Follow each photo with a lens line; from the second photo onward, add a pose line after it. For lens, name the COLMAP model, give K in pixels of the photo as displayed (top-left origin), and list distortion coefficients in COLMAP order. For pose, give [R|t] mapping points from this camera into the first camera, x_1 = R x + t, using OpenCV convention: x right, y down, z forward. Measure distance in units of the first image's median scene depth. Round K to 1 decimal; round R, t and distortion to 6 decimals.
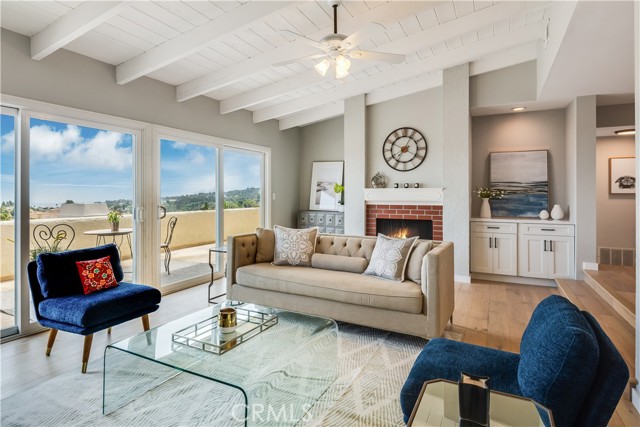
lens RADIAL K [[360.7, 0, 308.6], [0, 360.7, 200.8], [0, 0, 1]] dist [0.033658, -0.000293]
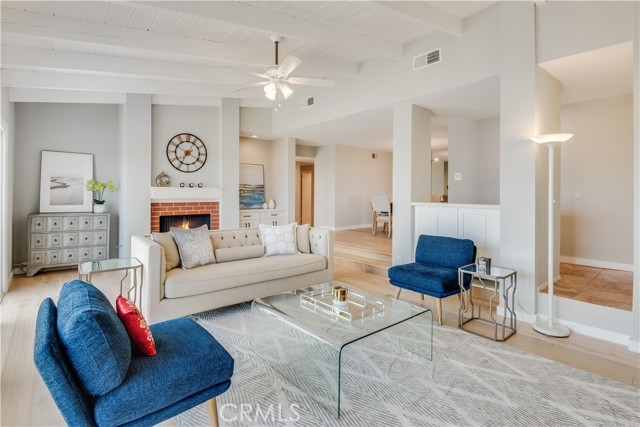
lens RADIAL K [[318.7, 0, 306.2], [0, 318.7, 202.2], [0, 0, 1]] dist [-0.002256, -0.000691]
pose [[0.387695, -0.027163, 0.921387, -0.506019], [0.012010, 0.999630, 0.024416, -0.008546], [-0.921710, 0.001600, 0.387878, 0.271794]]
